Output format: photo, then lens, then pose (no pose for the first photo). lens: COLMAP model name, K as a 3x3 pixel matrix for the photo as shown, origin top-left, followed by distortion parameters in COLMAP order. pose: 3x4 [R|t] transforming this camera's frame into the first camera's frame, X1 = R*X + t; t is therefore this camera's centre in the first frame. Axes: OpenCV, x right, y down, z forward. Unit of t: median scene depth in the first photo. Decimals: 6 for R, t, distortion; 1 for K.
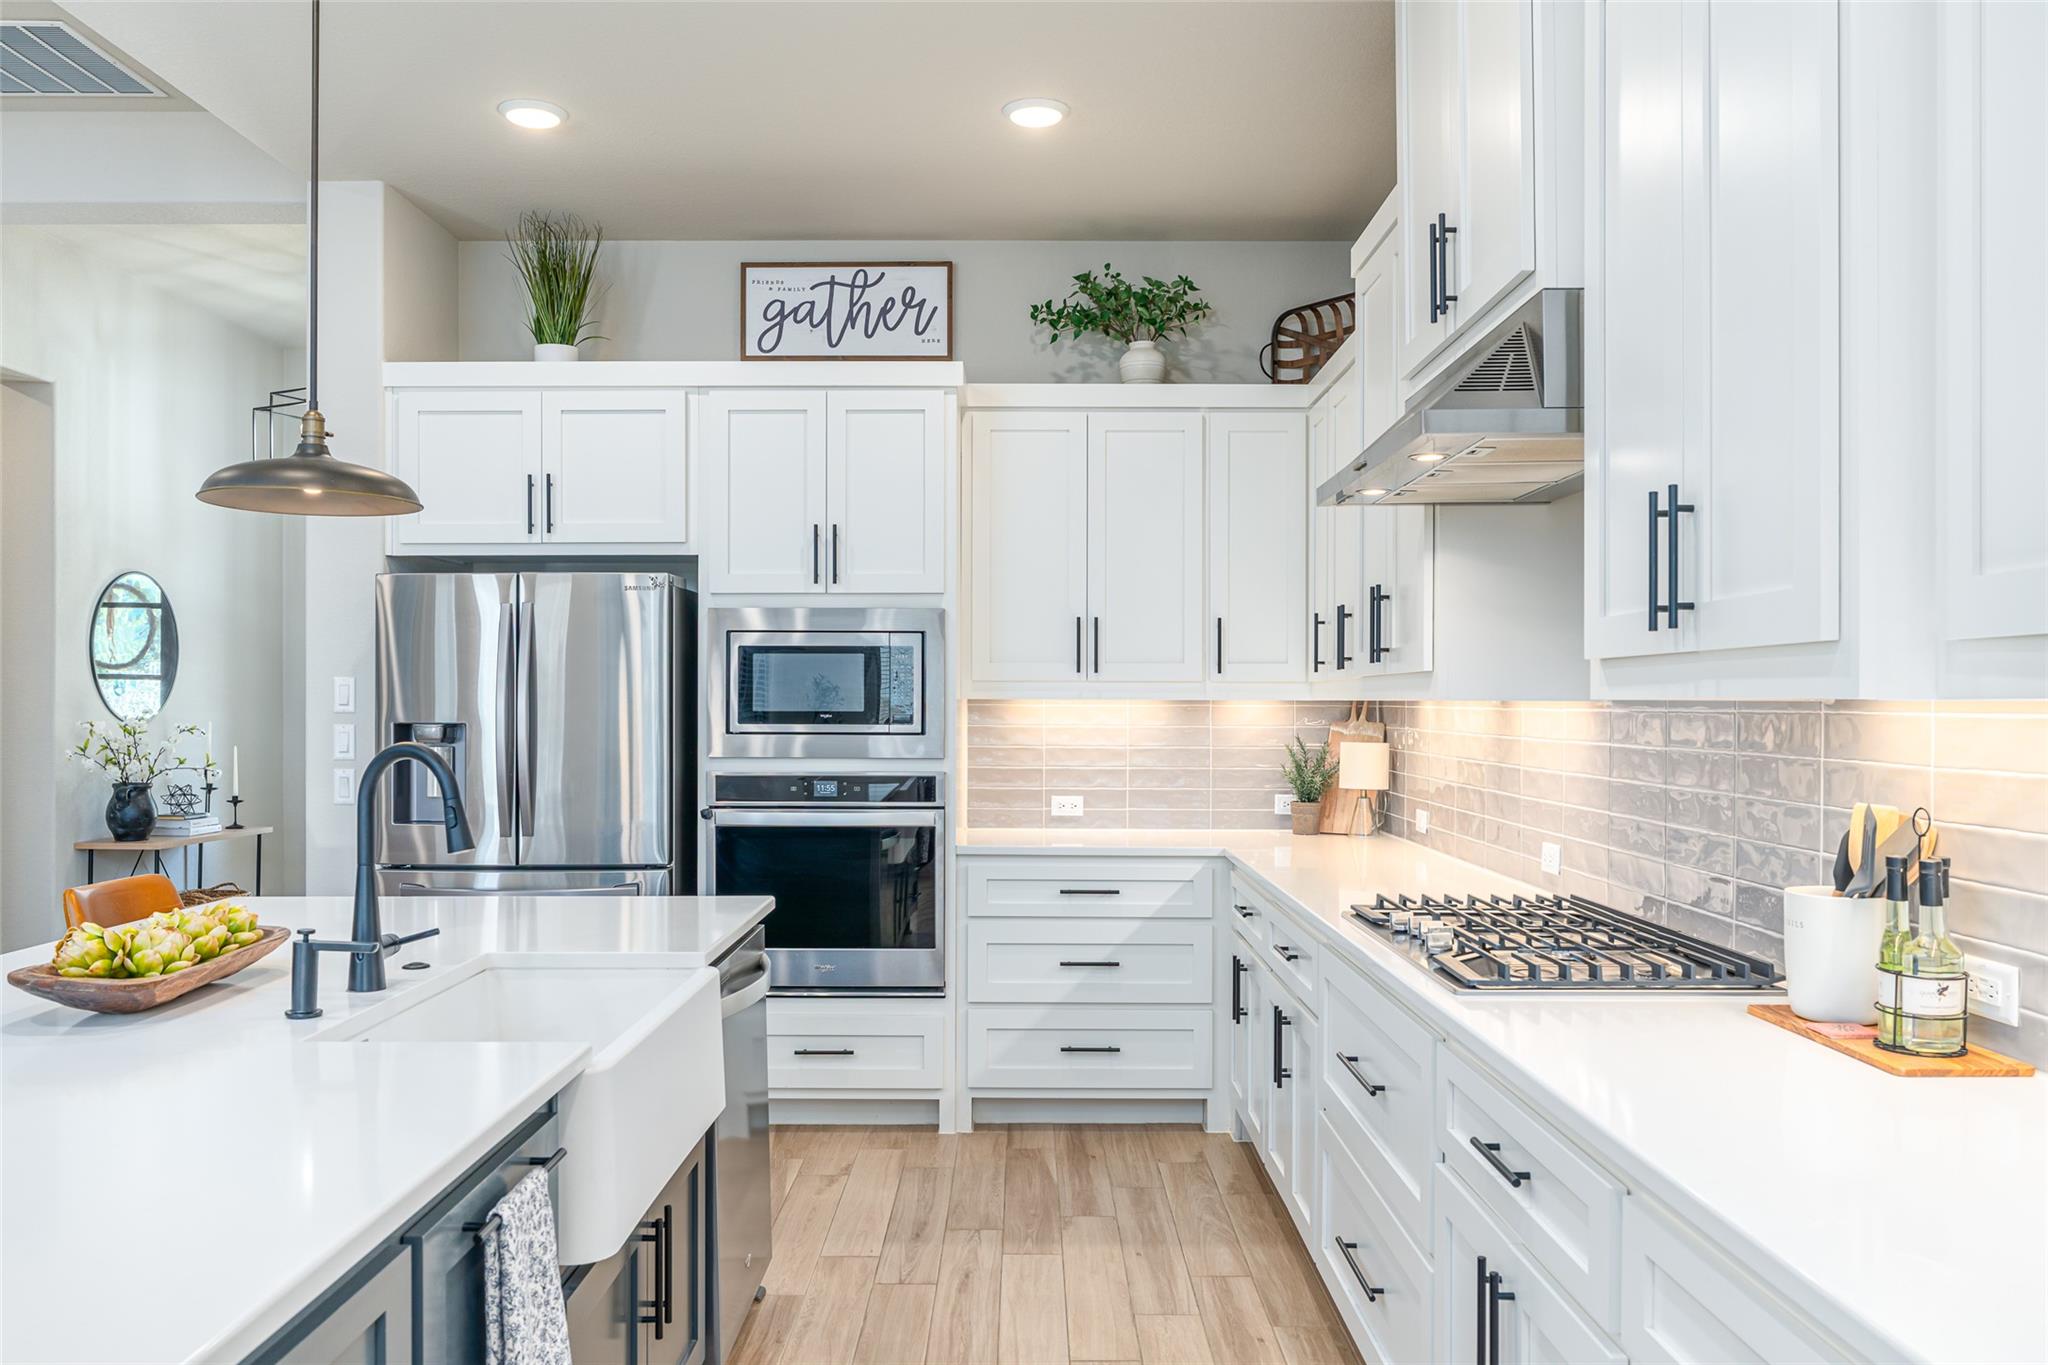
lens RADIAL K [[1561.1, 0, 985.4], [0, 1561.1, 692.8], [0, 0, 1]] dist [0.000867, -0.006527]
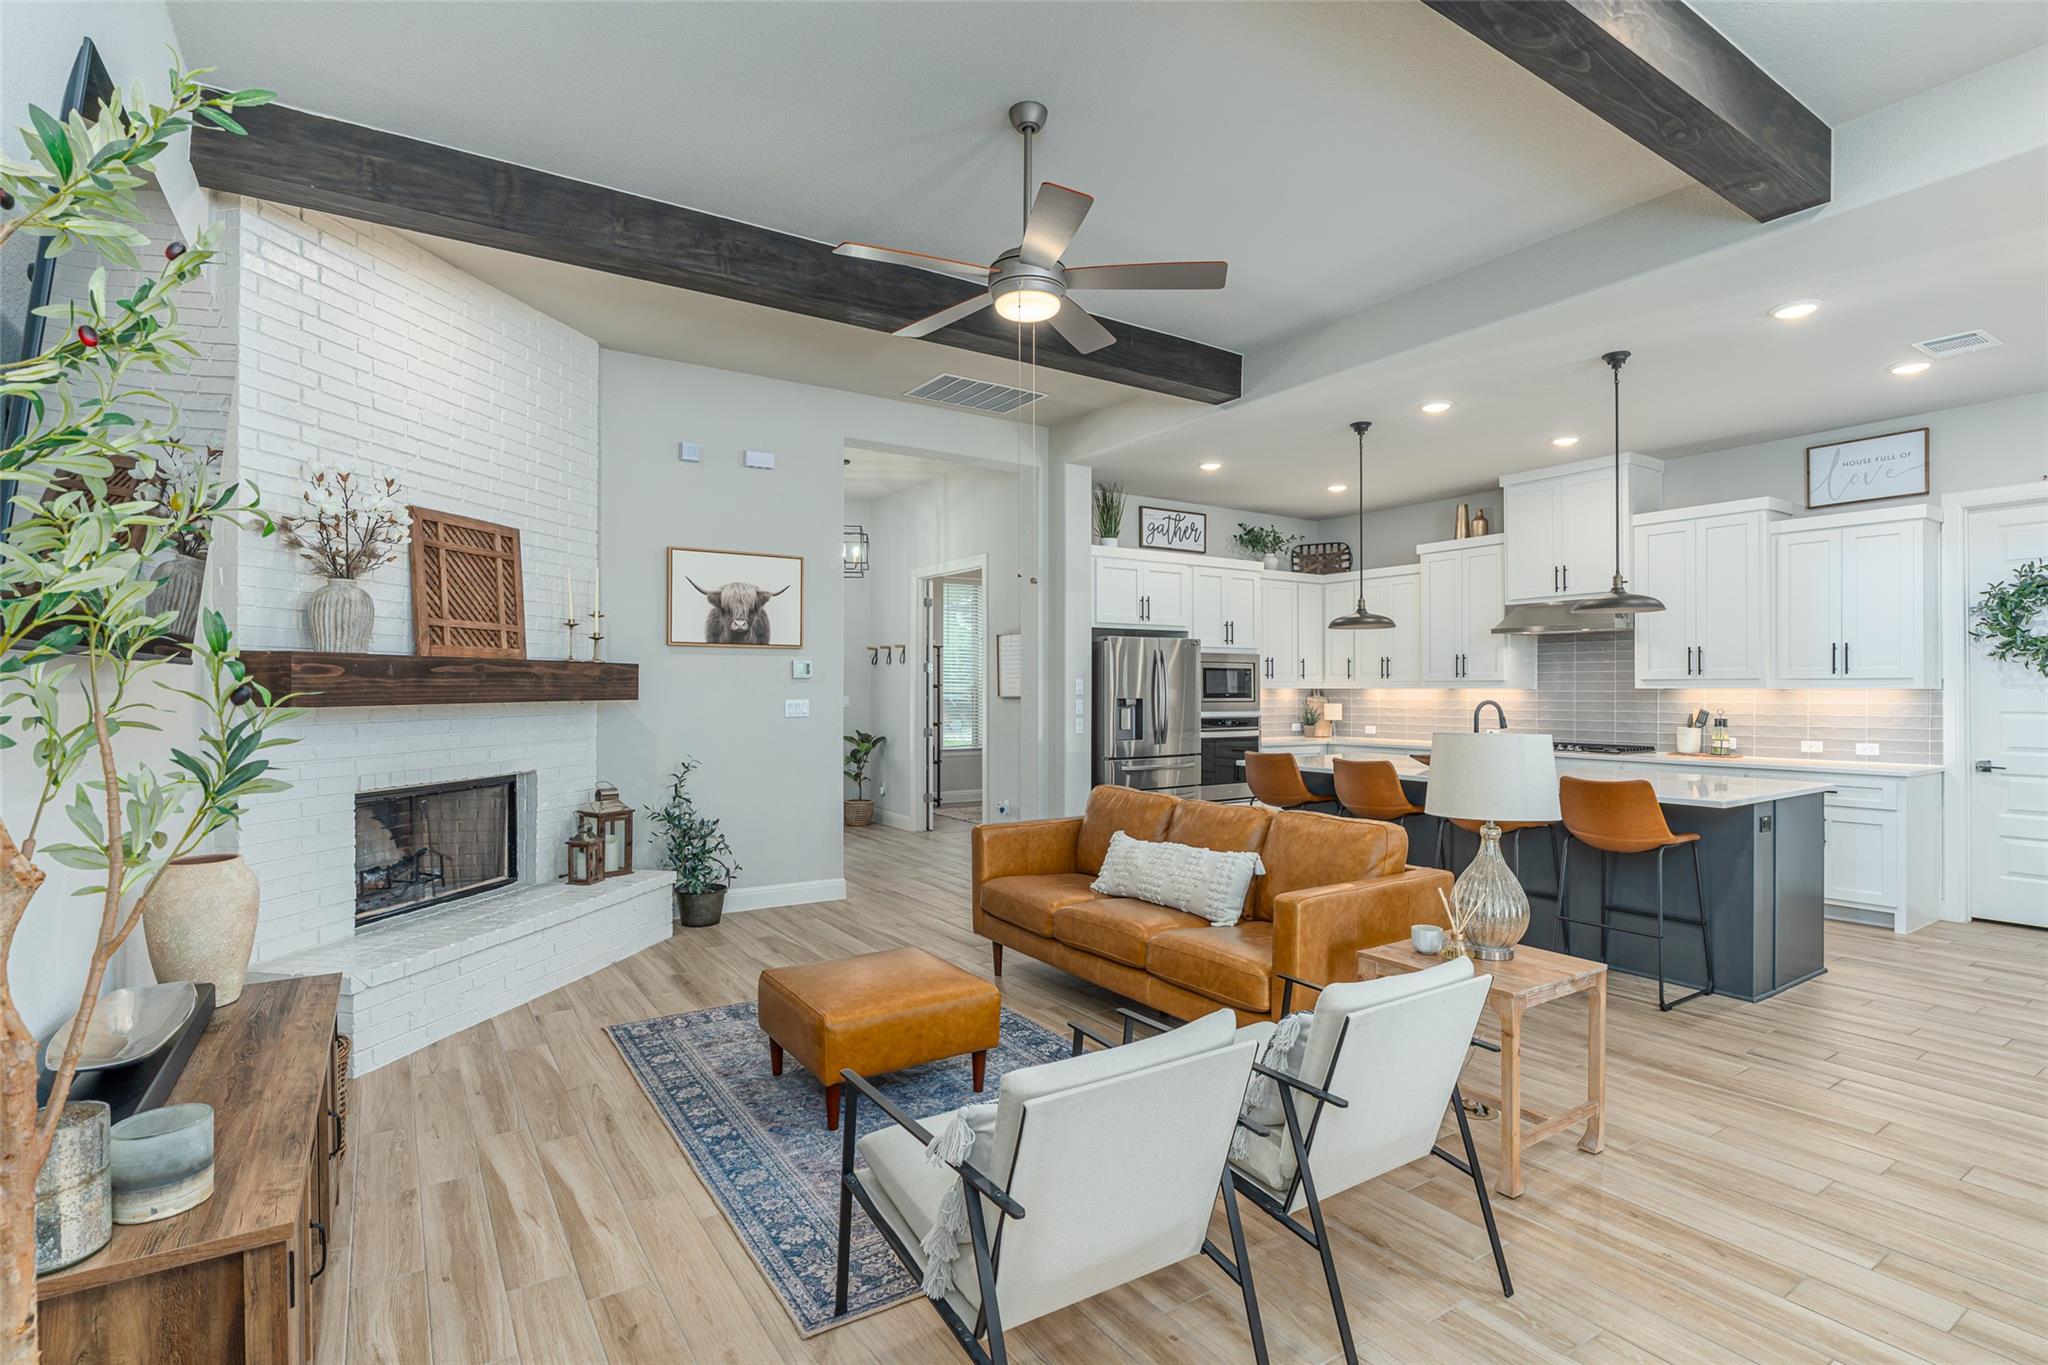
lens RADIAL K [[974.3, 0, 1050.2], [0, 974.3, 683.5], [0, 0, 1]] dist [0.002677, 0.000886]
pose [[0.824782, 0.001932, 0.565447, -1.186281], [-0.001539, 0.999998, -0.001171, -0.001636], [-0.565449, 0.000096, 0.824783, -0.161600]]
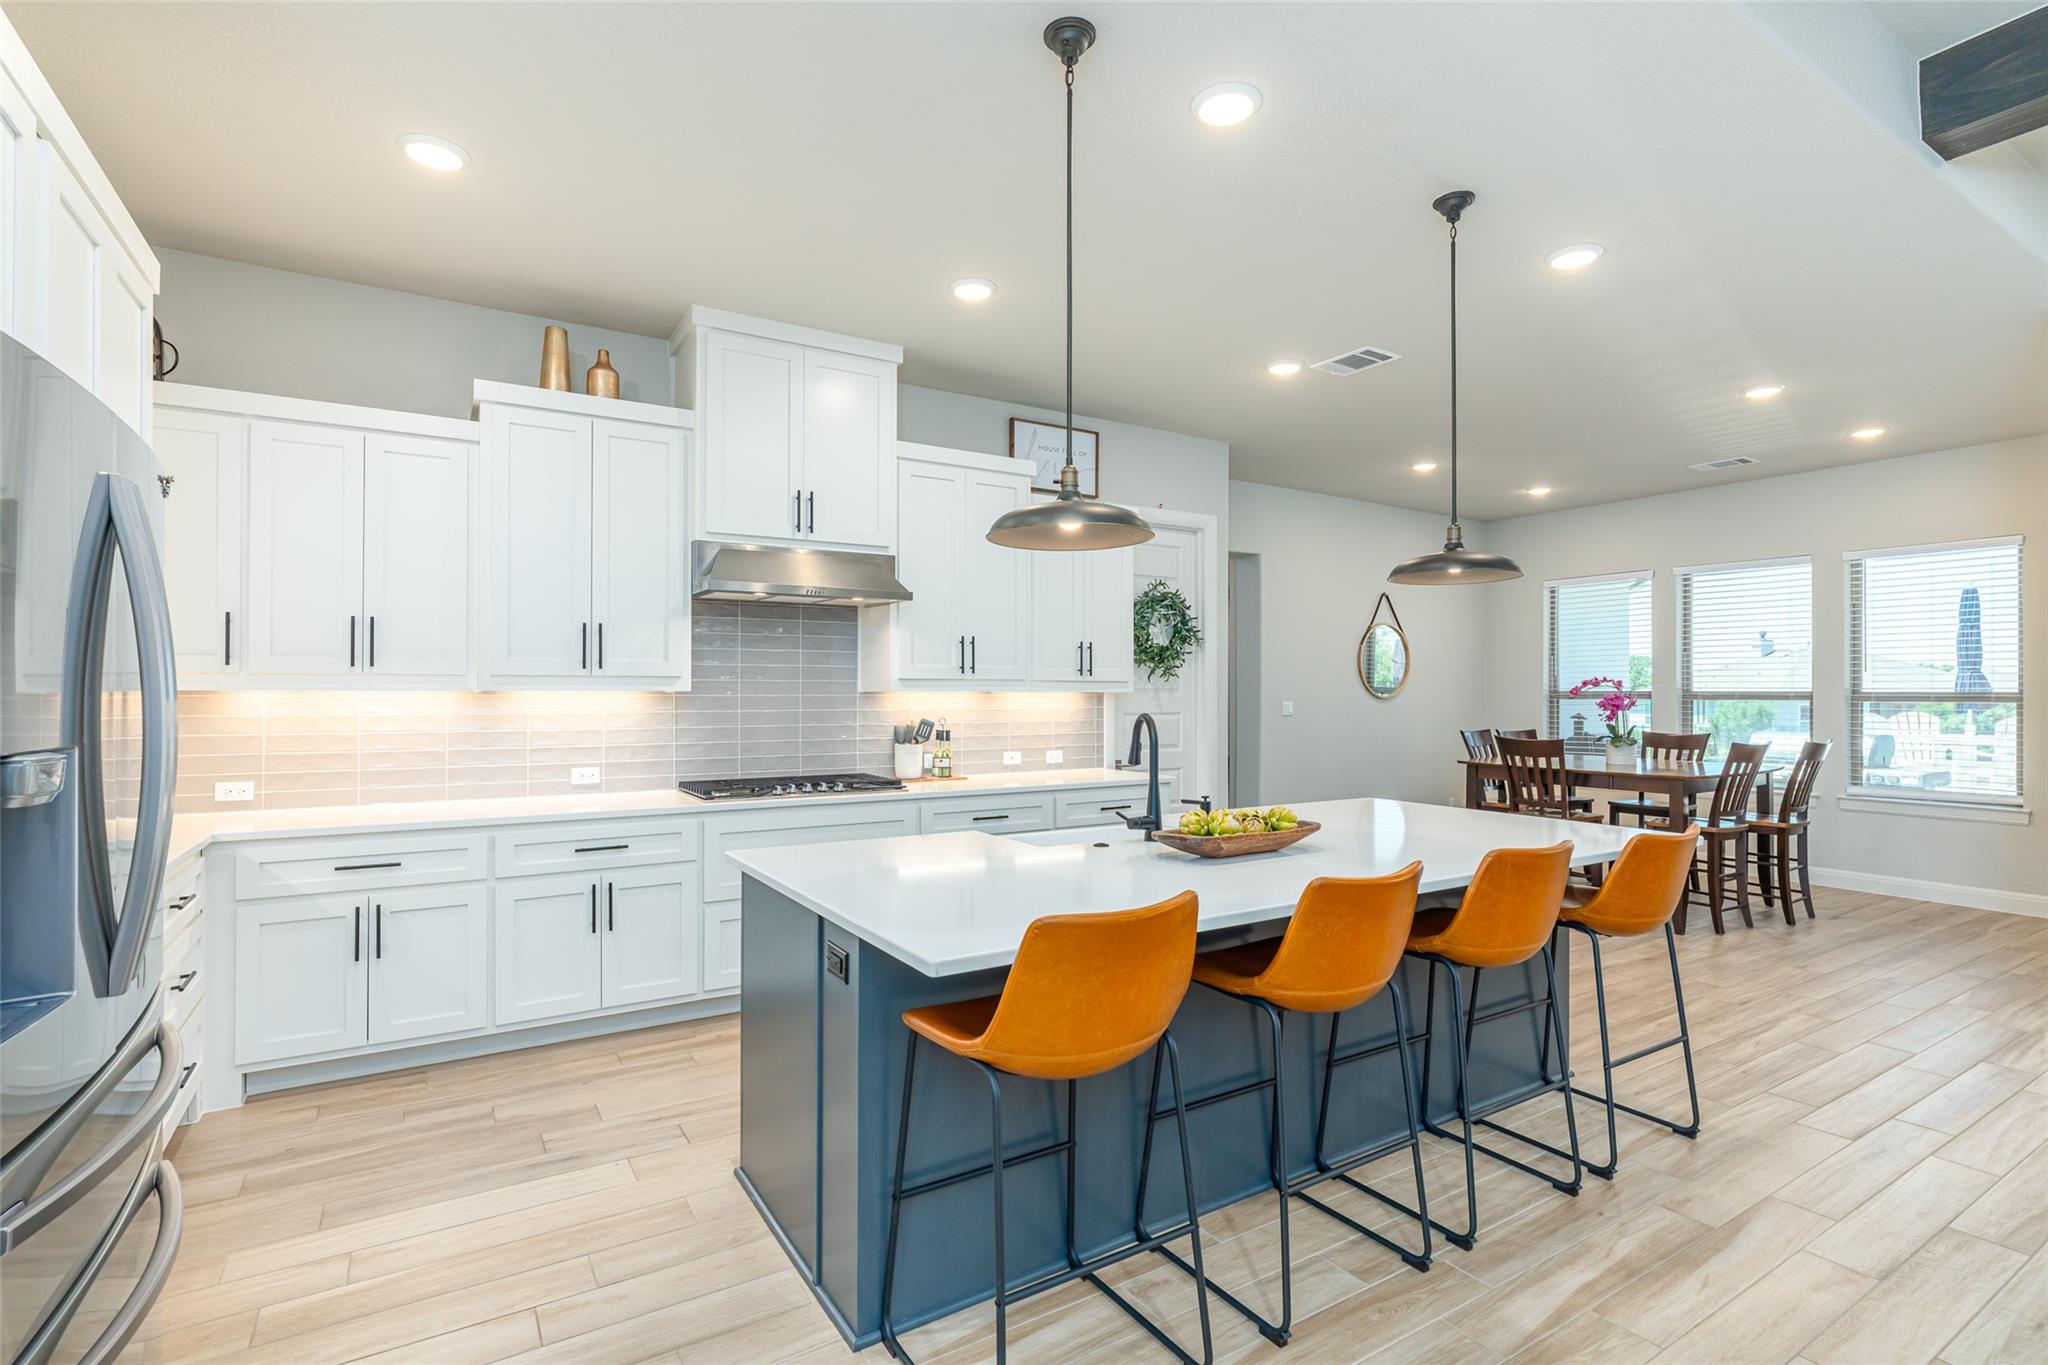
lens RADIAL K [[934.8, 0, 993.4], [0, 934.8, 686.7], [0, 0, 1]] dist [-0.003905, -0.001191]
pose [[-0.510998, -0.002331, 0.859579, -0.600073], [-0.008683, 0.999959, -0.002451, -0.001148], [-0.859538, -0.008716, -0.510997, 0.819969]]
